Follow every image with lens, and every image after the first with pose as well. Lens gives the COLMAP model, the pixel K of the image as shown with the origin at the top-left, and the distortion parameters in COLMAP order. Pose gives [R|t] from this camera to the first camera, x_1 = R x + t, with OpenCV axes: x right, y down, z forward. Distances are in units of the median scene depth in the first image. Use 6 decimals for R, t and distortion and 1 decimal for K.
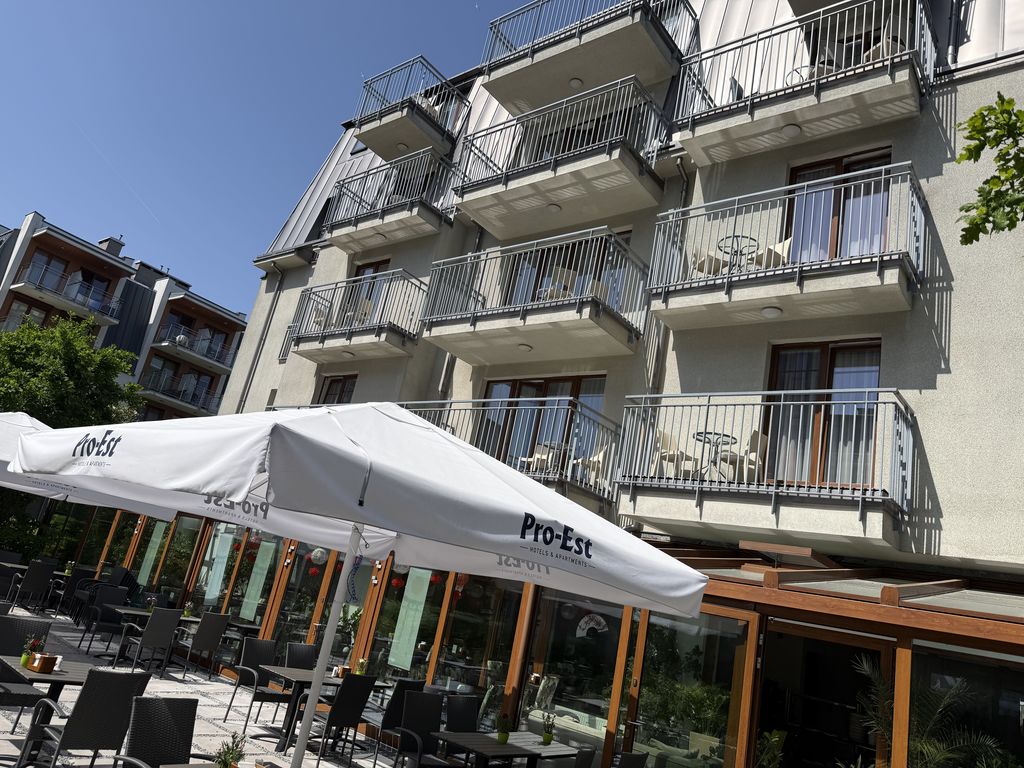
lens RADIAL K [[726.2, 0, 512.0], [0, 726.2, 384.0], [0, 0, 1]] dist [0.096923, -0.140603]
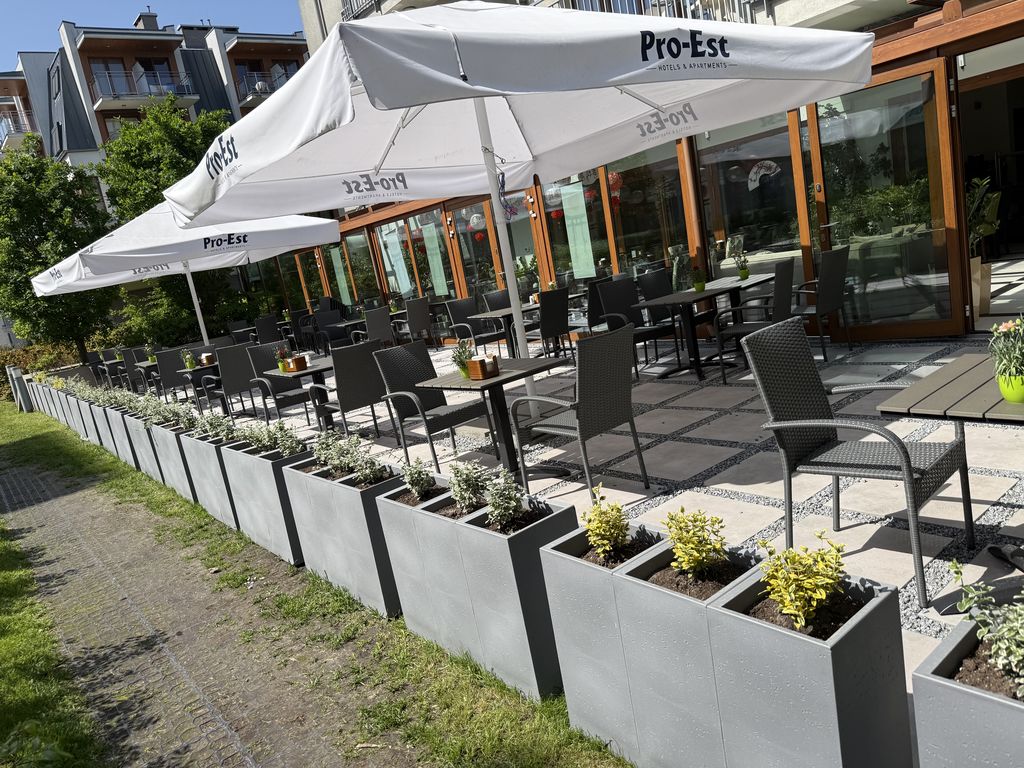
lens RADIAL K [[729.2, 0, 509.5], [0, 729.2, 395.5], [0, 0, 1]] dist [0.049098, -0.053419]
pose [[0.904089, -0.314594, -0.289229, -0.001522], [0.413852, 0.813265, 0.409056, 0.027373], [0.106533, -0.489522, 0.865459, -0.002551]]
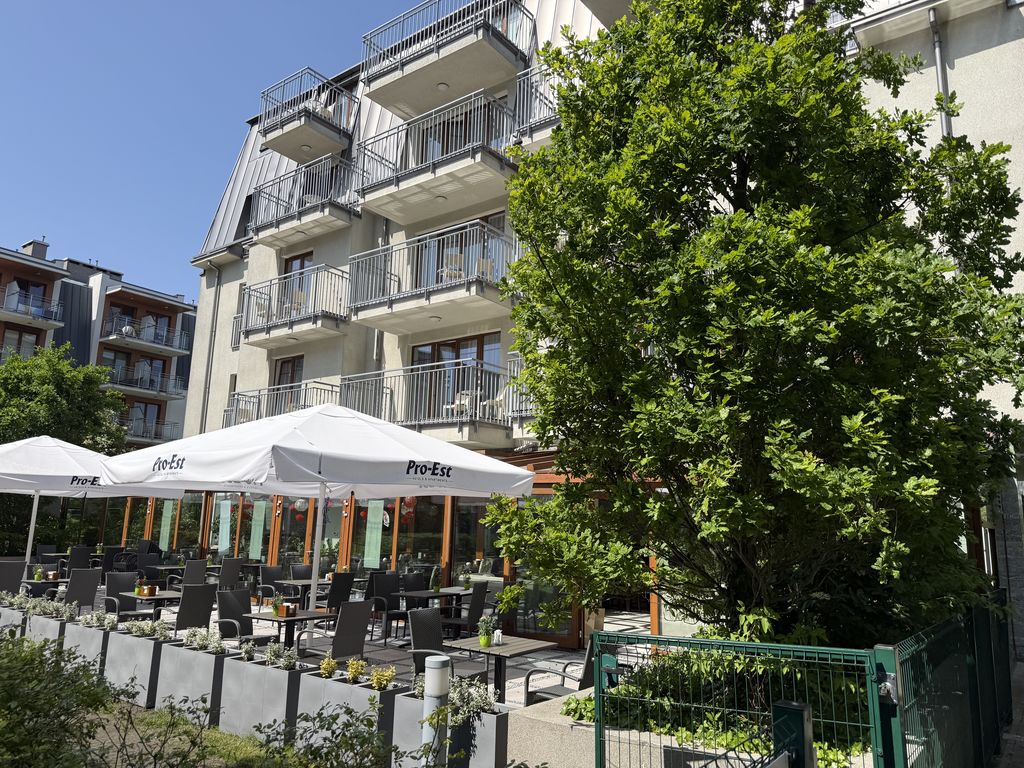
lens RADIAL K [[712.4, 0, 516.7], [0, 712.4, 388.6], [0, 0, 1]] dist [0.083006, -0.109899]
pose [[0.985155, -0.159501, 0.063468, 0.054868], [0.151457, 0.981633, 0.116004, -0.047895], [-0.080805, -0.104669, 0.991219, -0.224398]]
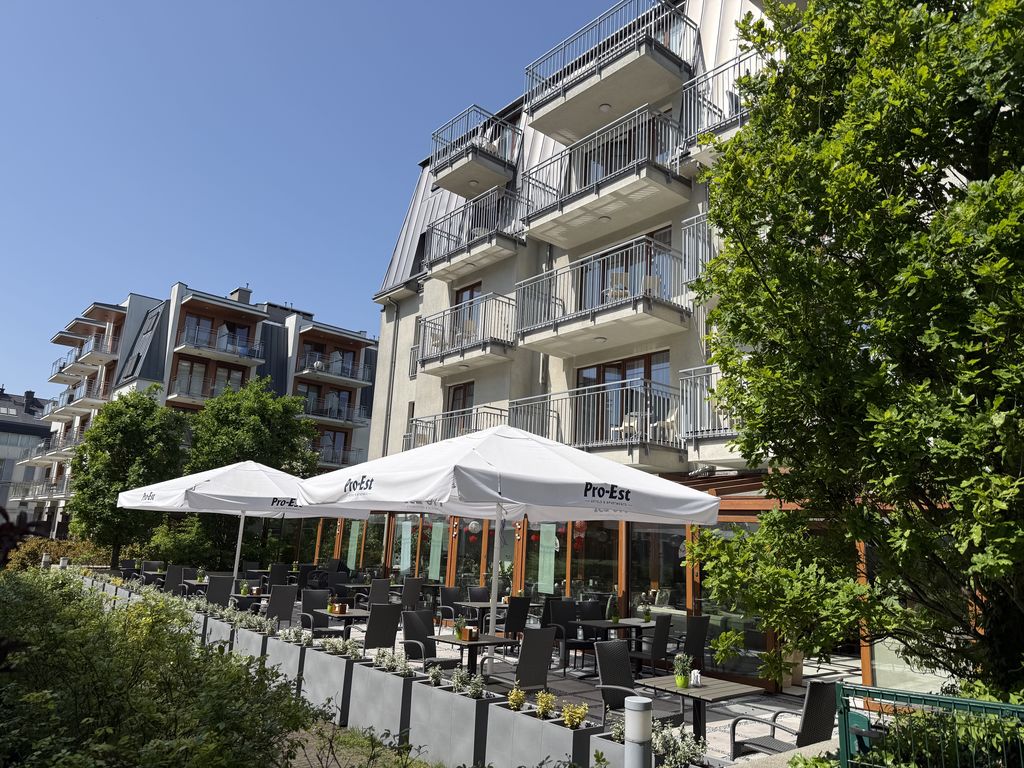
lens RADIAL K [[708.2, 0, 523.1], [0, 708.2, 388.2], [0, 0, 1]] dist [0.171117, -0.313191]
pose [[0.972758, -0.183231, -0.142013, 0.042976], [0.191147, 0.980568, 0.044148, -0.043644], [0.131164, -0.070090, 0.988880, -0.205390]]
